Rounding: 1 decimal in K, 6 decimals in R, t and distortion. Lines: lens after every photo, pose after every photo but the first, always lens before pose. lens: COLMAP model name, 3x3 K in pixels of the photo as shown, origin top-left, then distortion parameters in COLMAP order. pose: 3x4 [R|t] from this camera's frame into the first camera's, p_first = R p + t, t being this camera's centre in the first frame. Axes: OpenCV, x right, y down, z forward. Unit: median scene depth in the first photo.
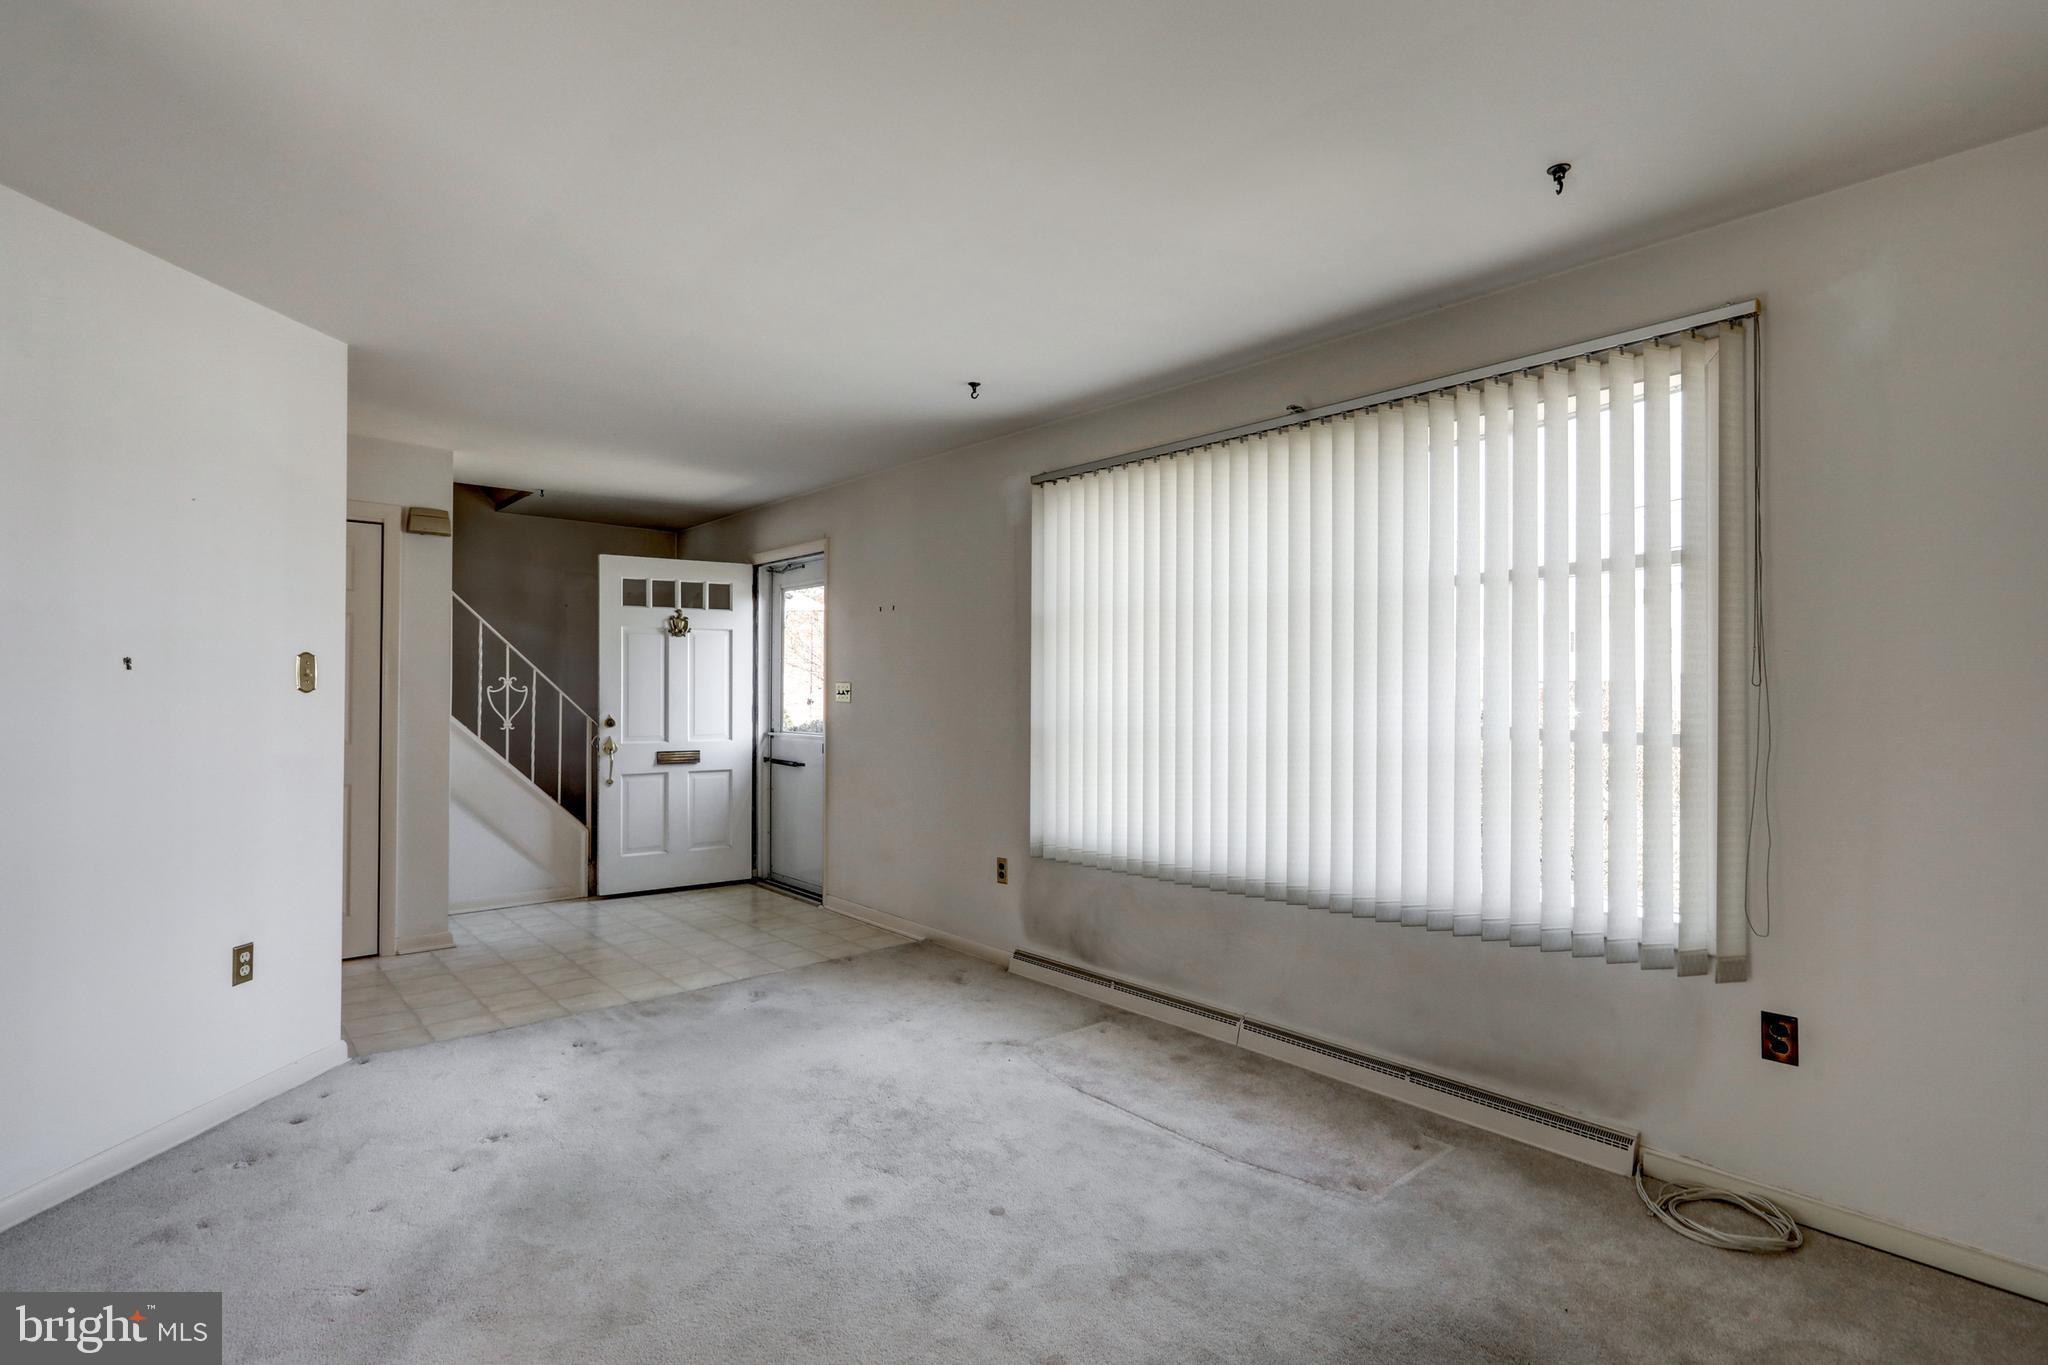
lens RADIAL K [[964.6, 0, 1016.7], [0, 964.6, 681.9], [0, 0, 1]] dist [0.000054, 0.000458]
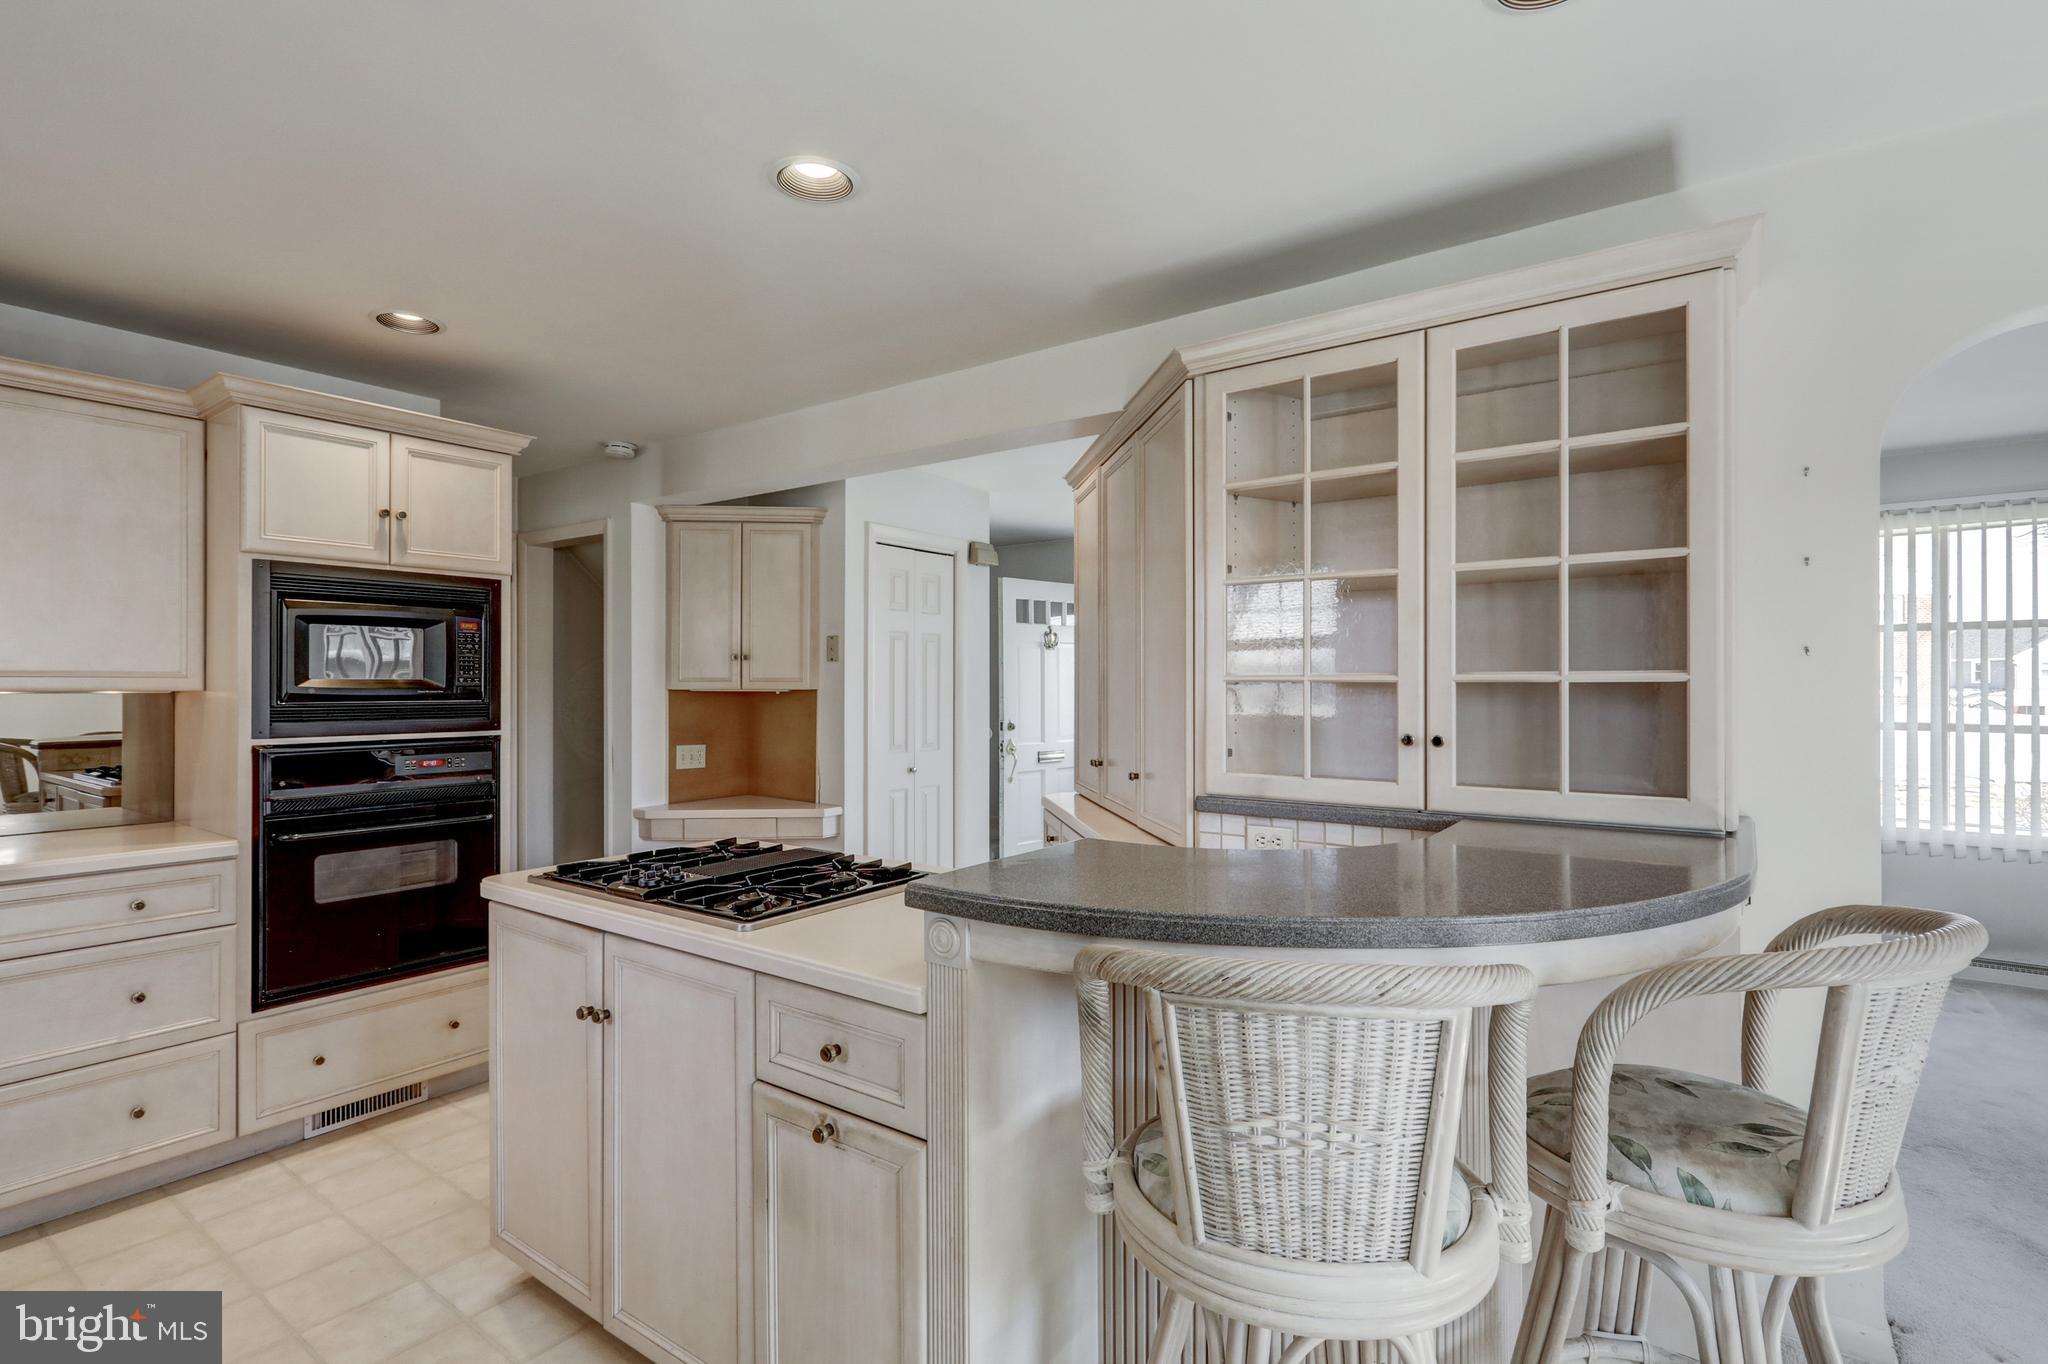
lens RADIAL K [[964.6, 0, 1016.7], [0, 964.6, 681.4], [0, 0, 1]] dist [0.000054, 0.000458]
pose [[0.978125, -0.002642, 0.208003, -0.647098], [0.001069, 0.999970, 0.007675, -0.019173], [-0.208017, -0.007285, 0.978098, -0.103217]]
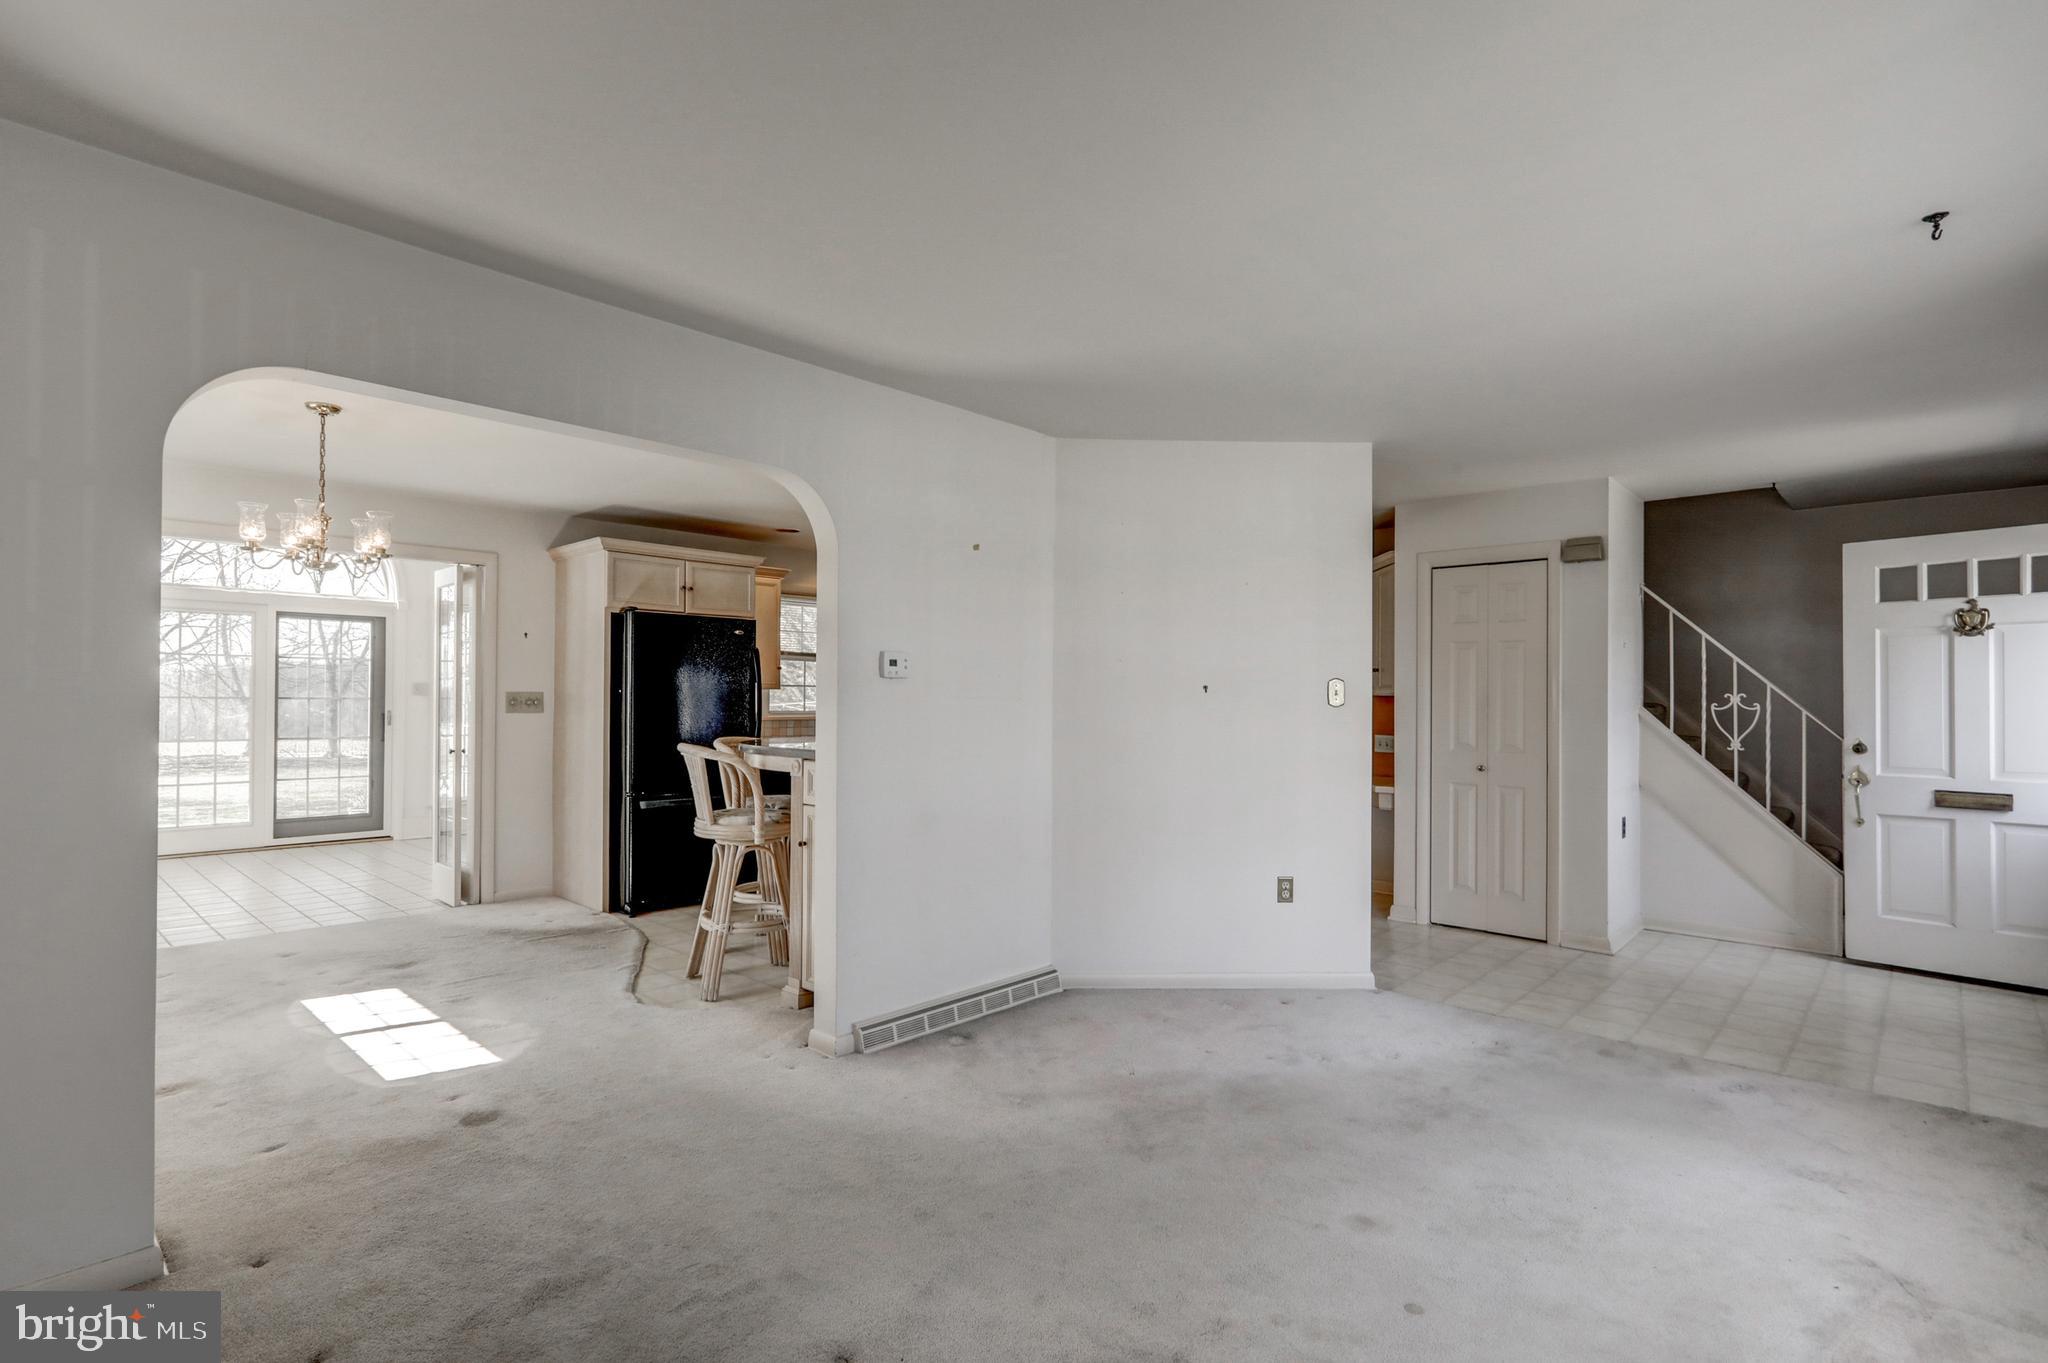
lens RADIAL K [[961.5, 0, 1028.9], [0, 961.5, 694.6], [0, 0, 1]] dist [-0.000640, 0.000083]
pose [[0.115736, -0.009043, -0.993239, 0.302197], [0.003868, 0.999955, -0.008654, 0.001300], [0.993273, -0.002840, 0.115766, 0.210384]]
